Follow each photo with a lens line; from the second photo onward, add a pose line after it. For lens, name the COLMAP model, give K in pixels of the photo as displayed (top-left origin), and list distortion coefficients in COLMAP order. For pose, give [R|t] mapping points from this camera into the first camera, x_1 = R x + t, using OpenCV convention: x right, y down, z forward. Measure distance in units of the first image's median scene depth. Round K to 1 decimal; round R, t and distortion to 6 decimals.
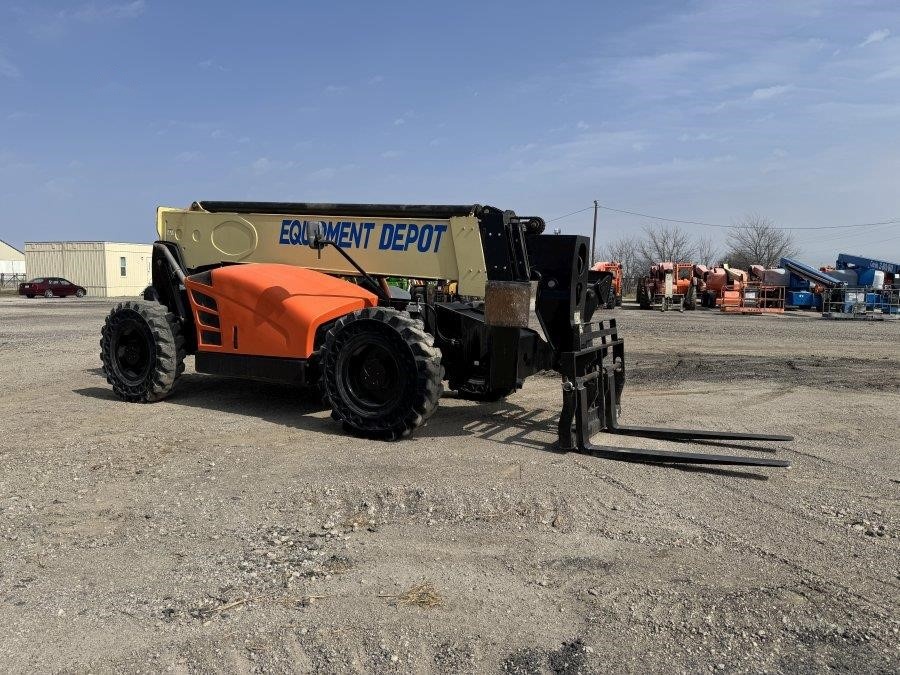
lens RADIAL K [[627.1, 0, 450.0], [0, 627.1, 337.5], [0, 0, 1]] dist [0.009090, 0.000281]
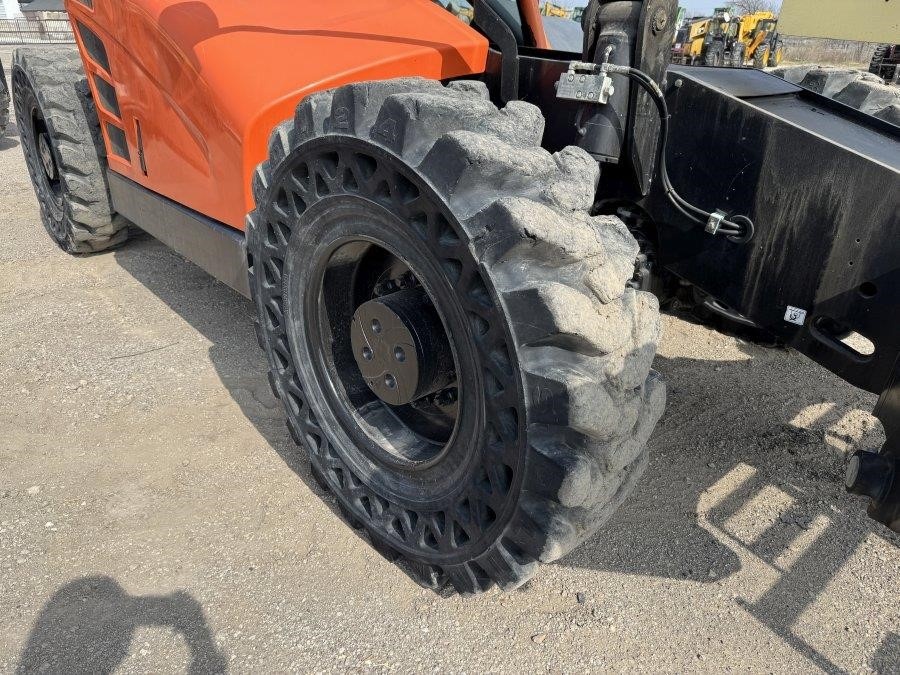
lens RADIAL K [[624.9, 0, 445.0], [0, 624.9, 343.4], [0, 0, 1]] dist [0.048233, -0.003816]
pose [[0.943999, 0.153155, -0.292250, -0.017100], [-0.041185, 0.933510, 0.356177, -0.037047], [0.327368, -0.324195, 0.887540, 0.683193]]
